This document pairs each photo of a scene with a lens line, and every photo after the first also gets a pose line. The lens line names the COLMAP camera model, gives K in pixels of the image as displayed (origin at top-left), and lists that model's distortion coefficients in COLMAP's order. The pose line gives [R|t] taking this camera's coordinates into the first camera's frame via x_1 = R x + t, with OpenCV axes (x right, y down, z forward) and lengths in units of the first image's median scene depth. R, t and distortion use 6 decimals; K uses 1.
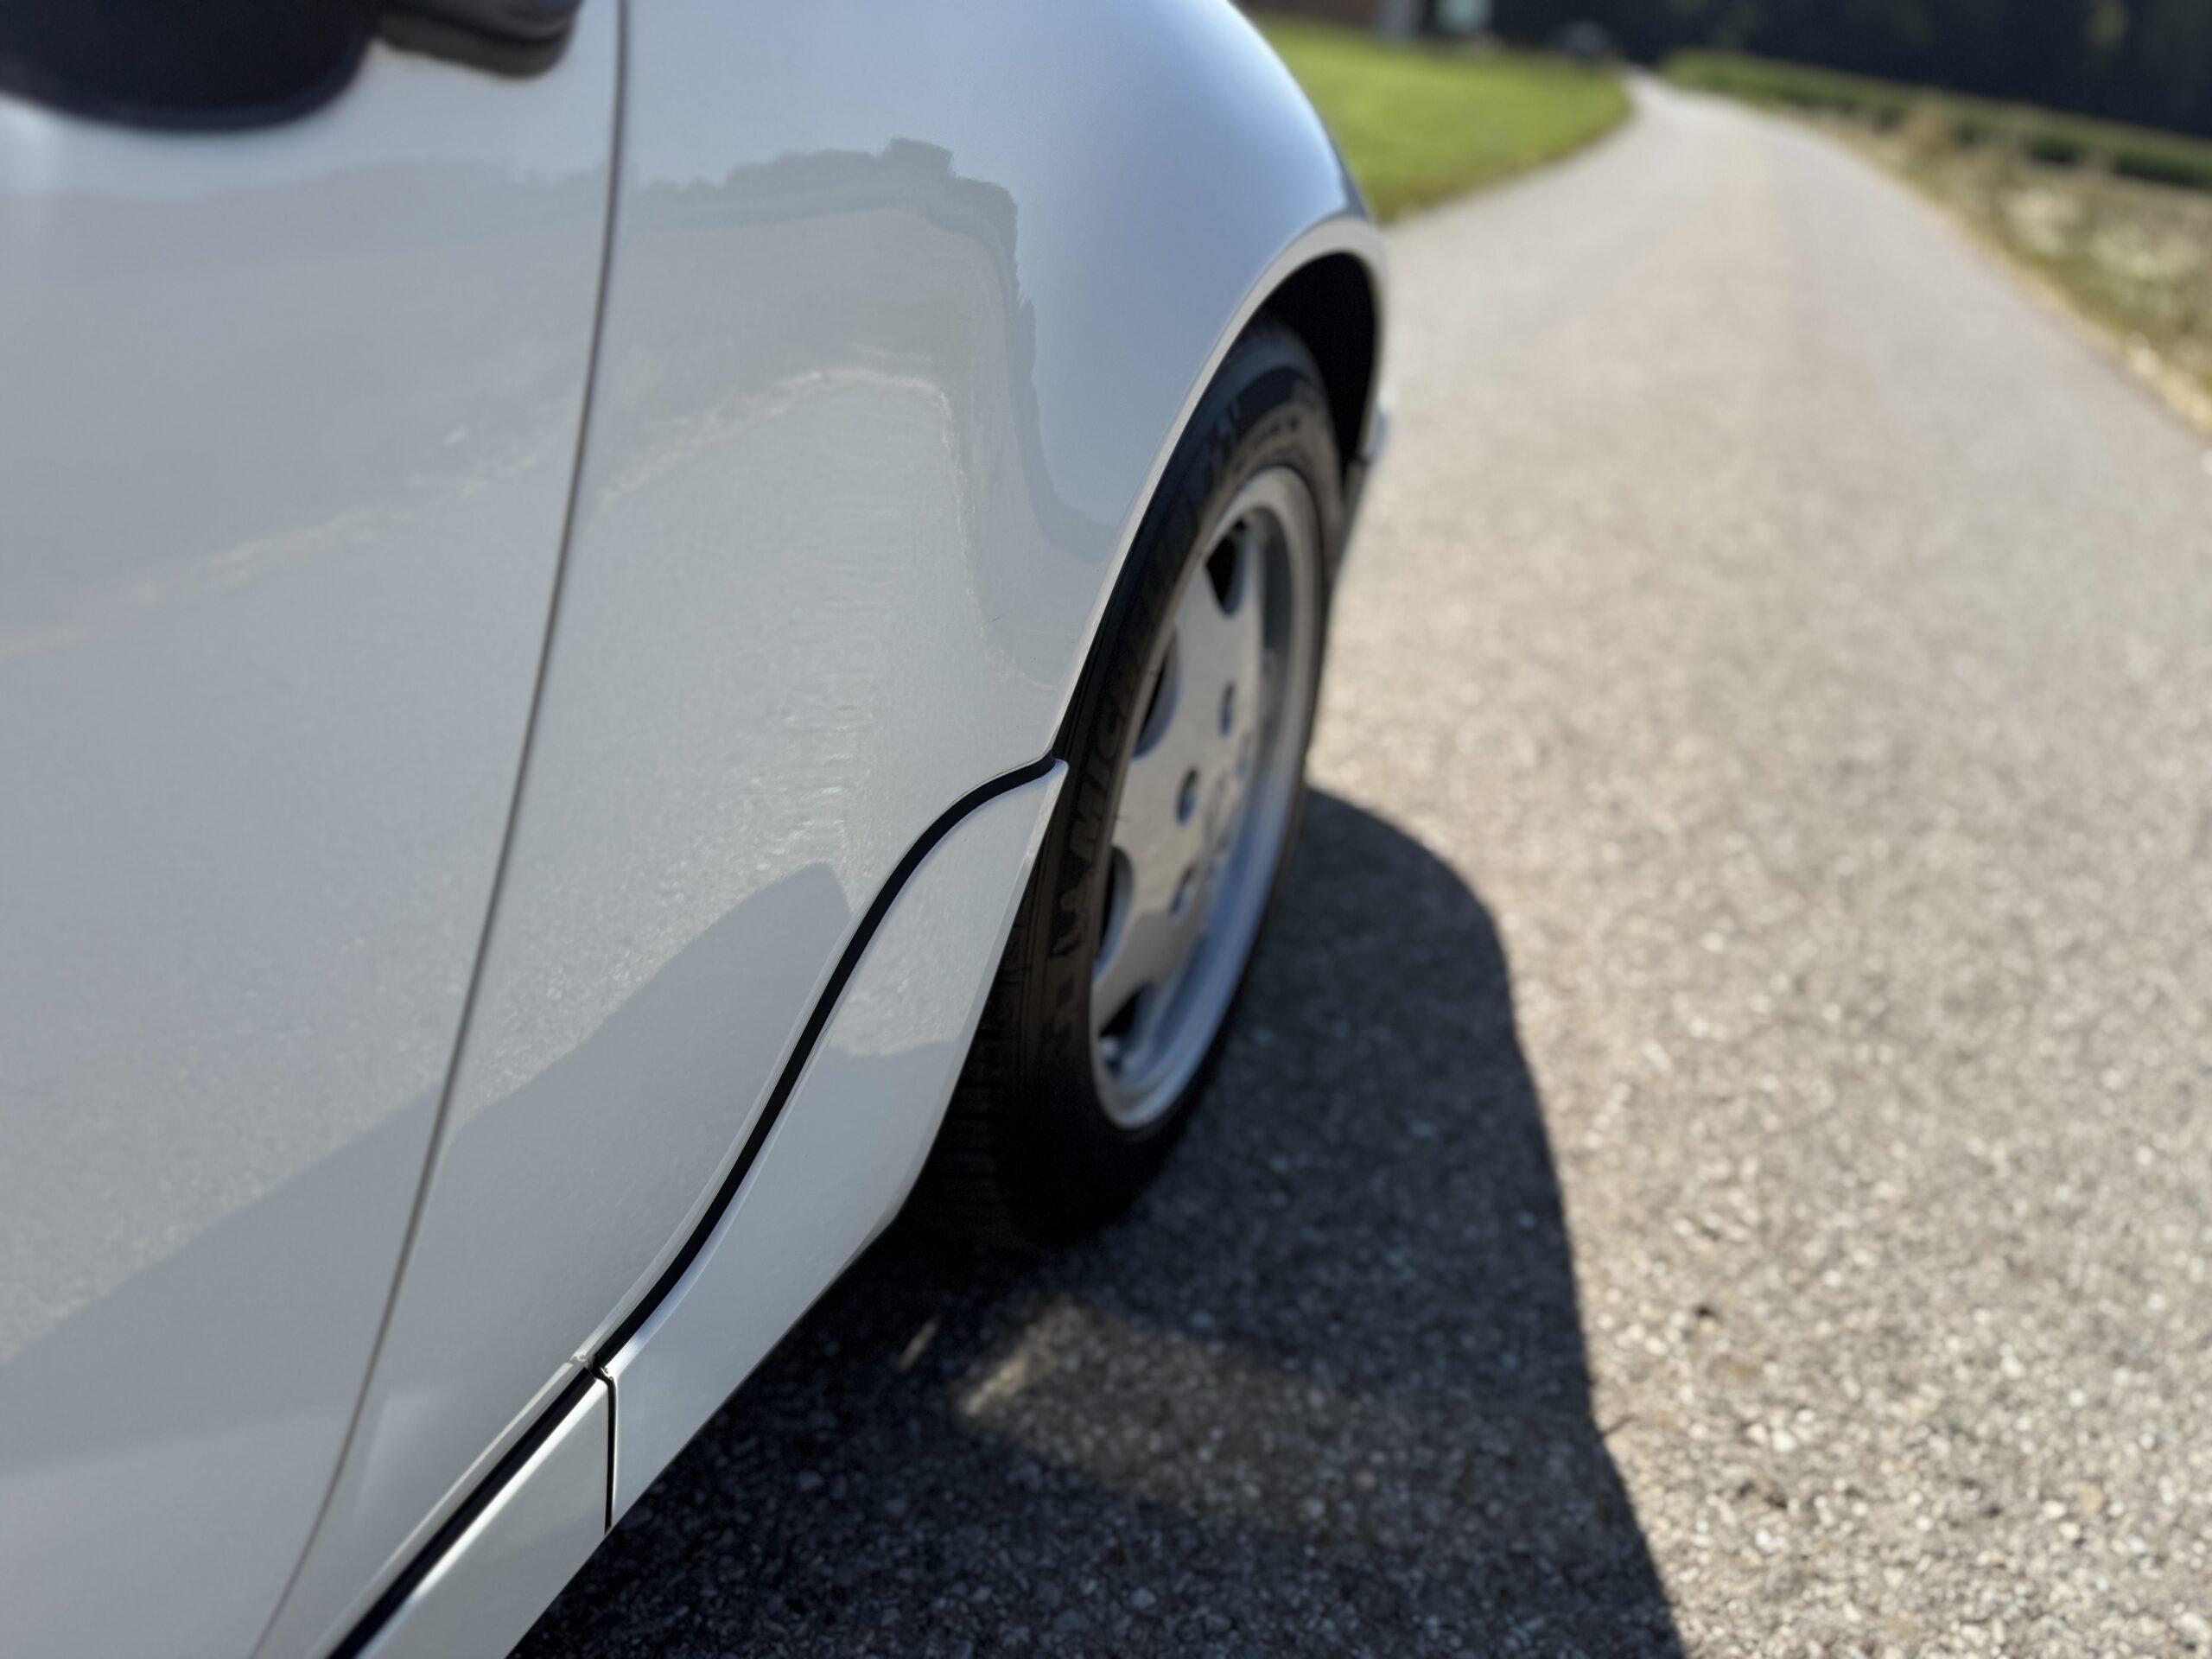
lens RADIAL K [[1602.9, 0, 1106.0], [0, 1602.9, 829.5], [0, 0, 1]] dist [0.021612, -0.029548]
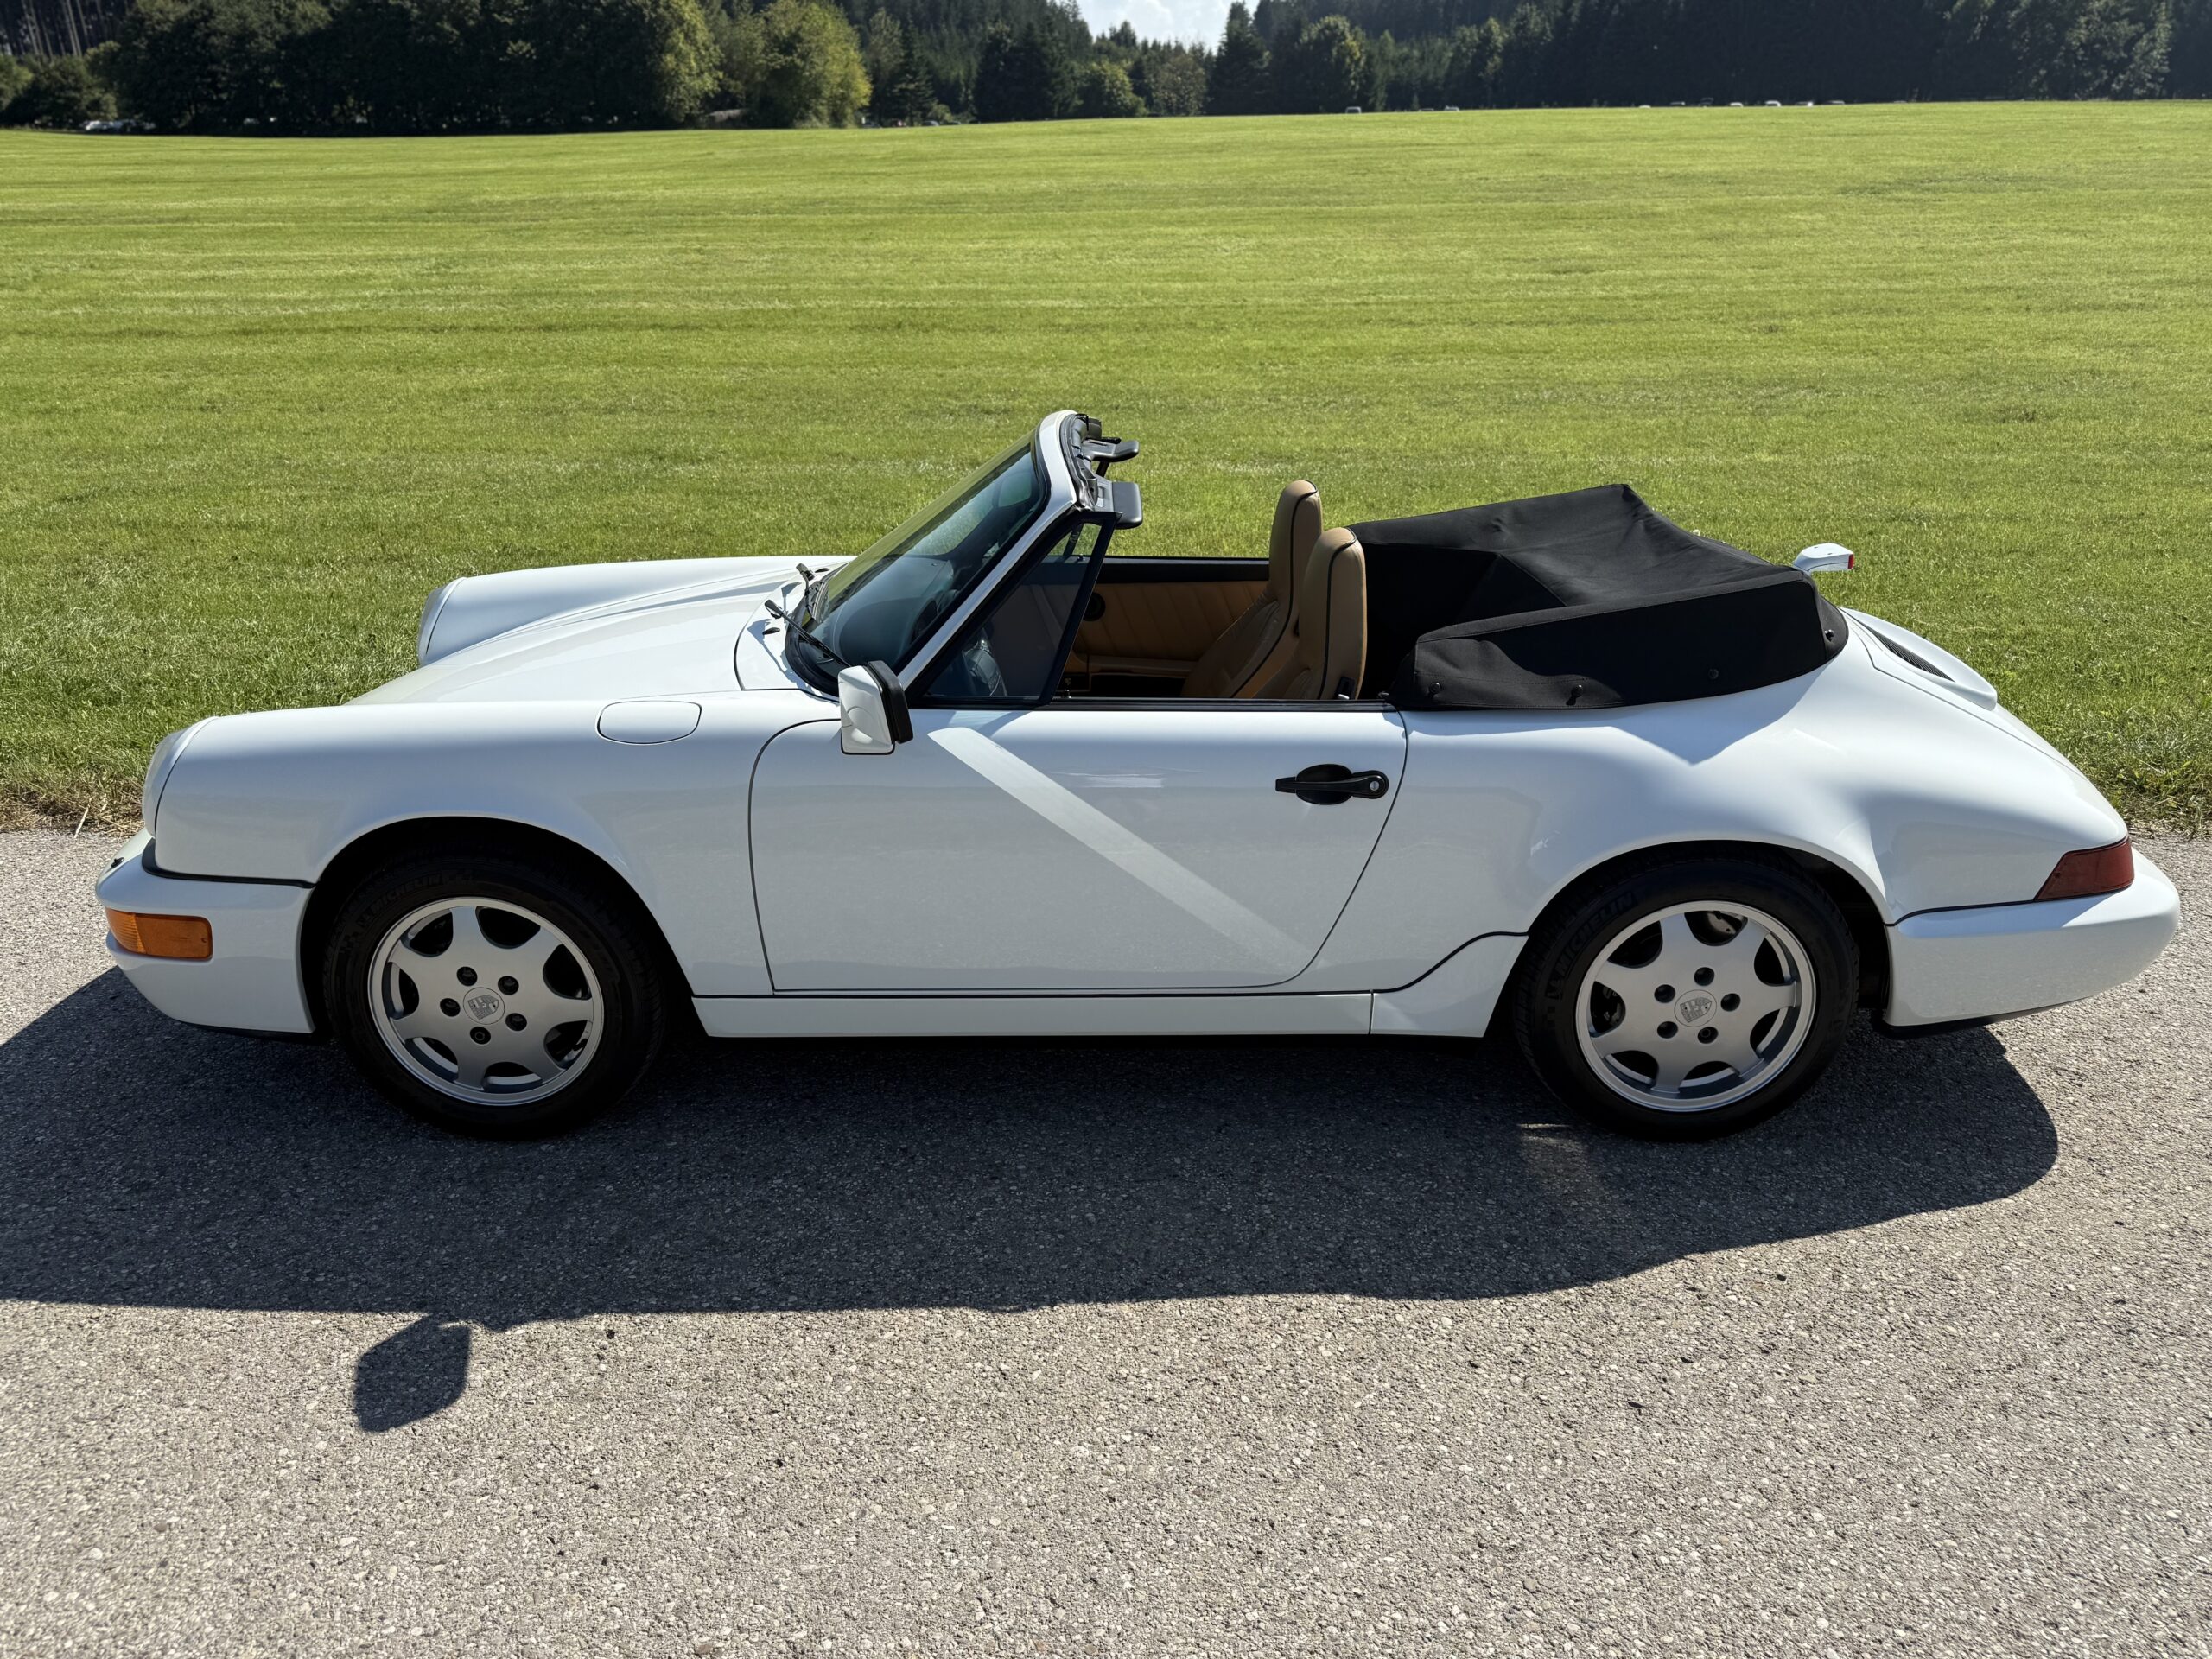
lens RADIAL K [[1602.9, 0, 1106.0], [0, 1602.9, 829.5], [0, 0, 1]] dist [0.021612, -0.029548]
pose [[0.366479, 0.235601, -0.900103, 2.298306], [-0.362282, 0.927195, 0.095188, -0.212534], [0.856997, 0.291207, 0.425152, -1.246247]]
